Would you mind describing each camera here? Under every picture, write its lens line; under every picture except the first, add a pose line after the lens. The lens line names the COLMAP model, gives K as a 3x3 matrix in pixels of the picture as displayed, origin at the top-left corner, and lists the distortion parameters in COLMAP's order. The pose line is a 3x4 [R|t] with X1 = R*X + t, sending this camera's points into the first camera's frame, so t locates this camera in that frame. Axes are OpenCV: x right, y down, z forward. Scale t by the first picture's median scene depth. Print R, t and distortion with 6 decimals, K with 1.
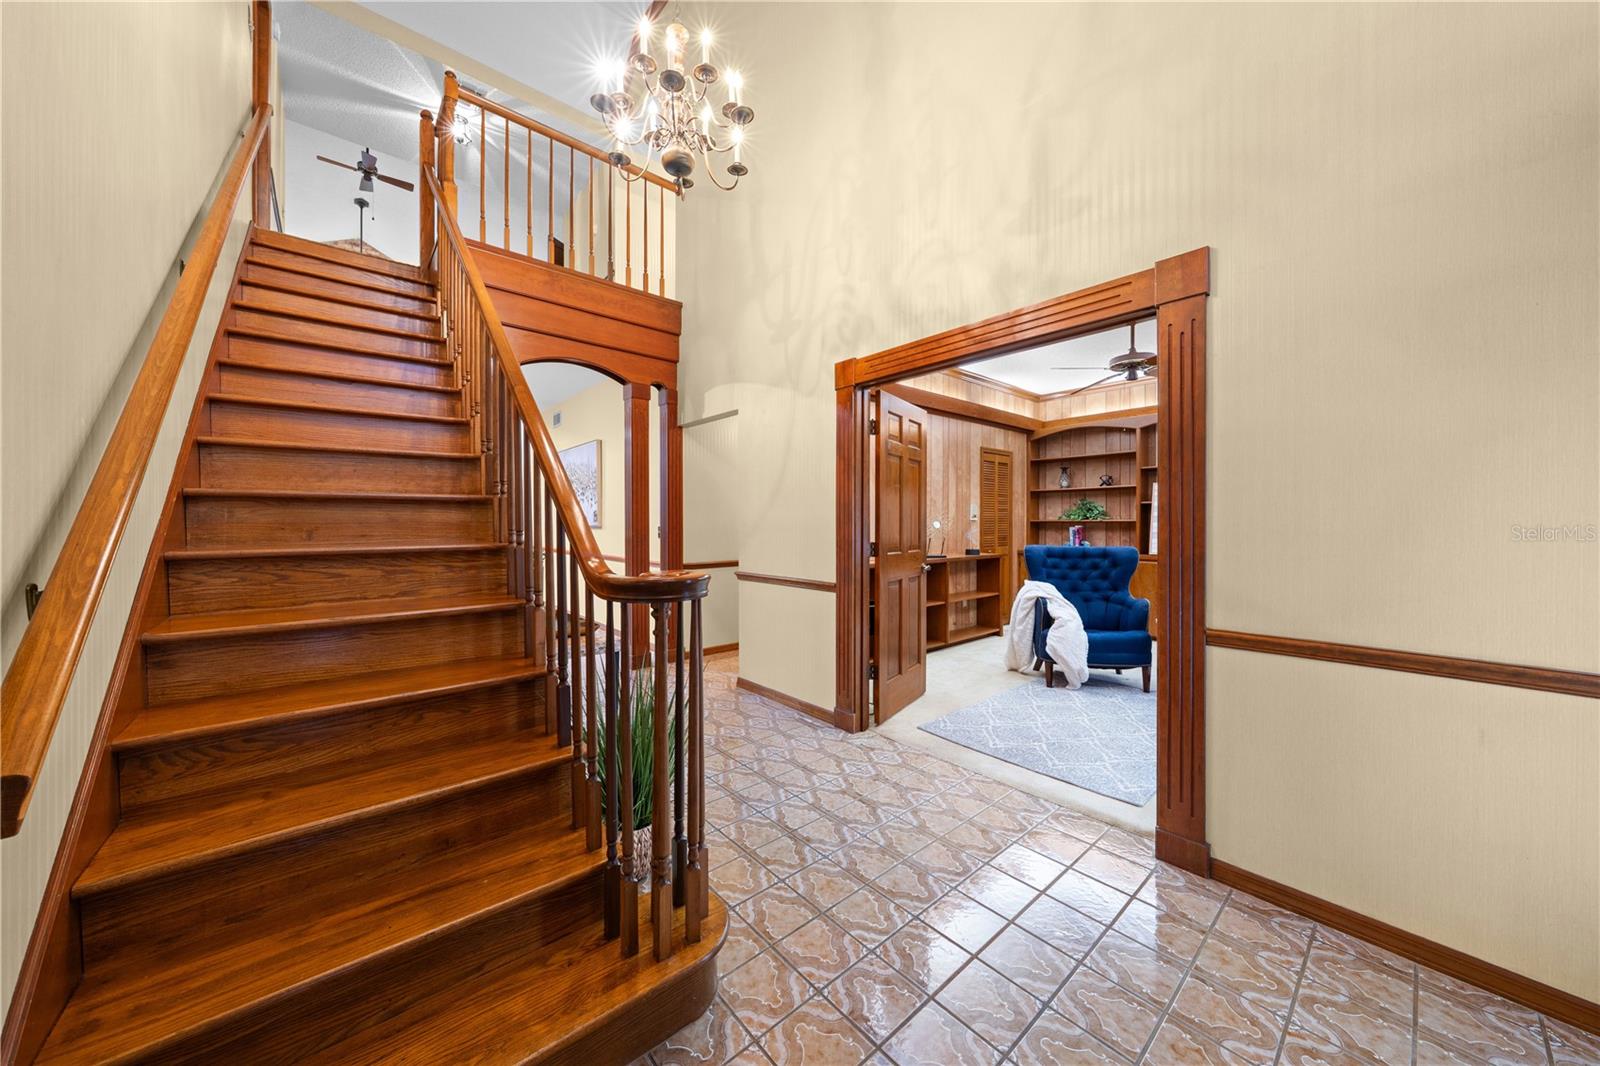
lens RADIAL K [[540.5, 0, 801.4], [0, 540.5, 525.3], [0, 0, 1]] dist [-0.007442, 0.000717]
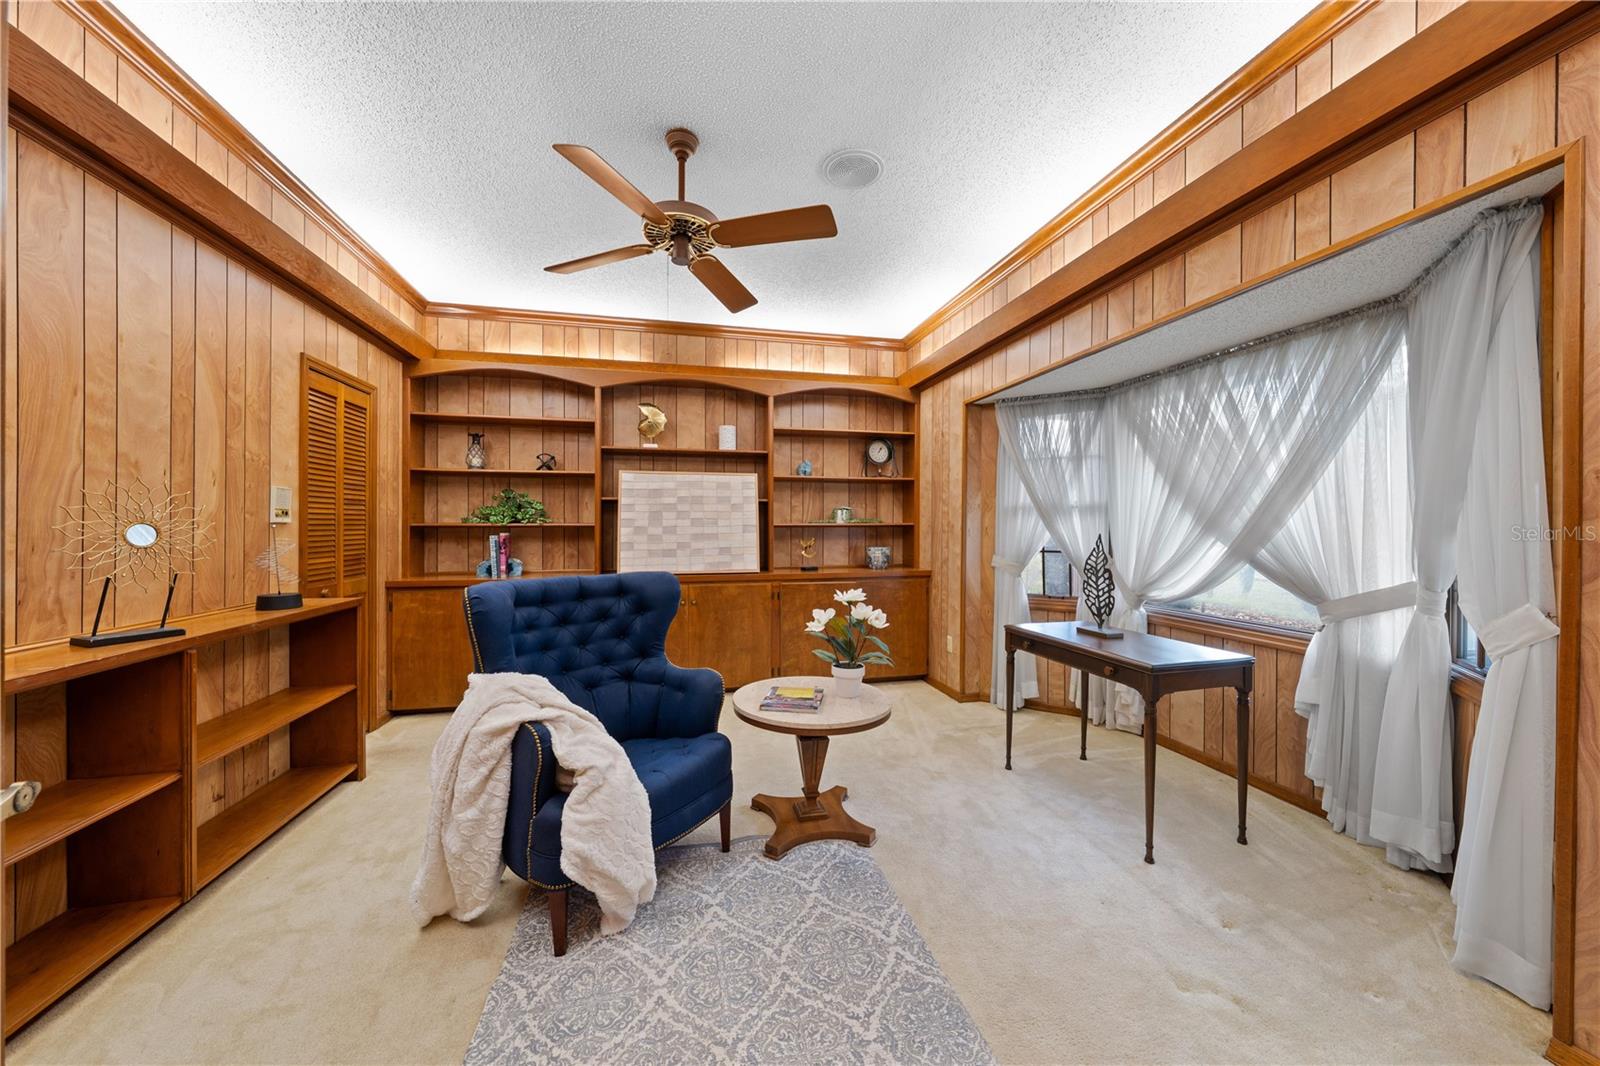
lens RADIAL K [[563.3, 0, 805.2], [0, 563.3, 527.0], [0, 0, 1]] dist [-0.001427, -0.000008]
pose [[0.462620, 0.000284, 0.886557, 0.124356], [0.003541, 0.999991, -0.002169, -0.003414], [-0.886550, 0.004143, 0.462615, 0.449465]]
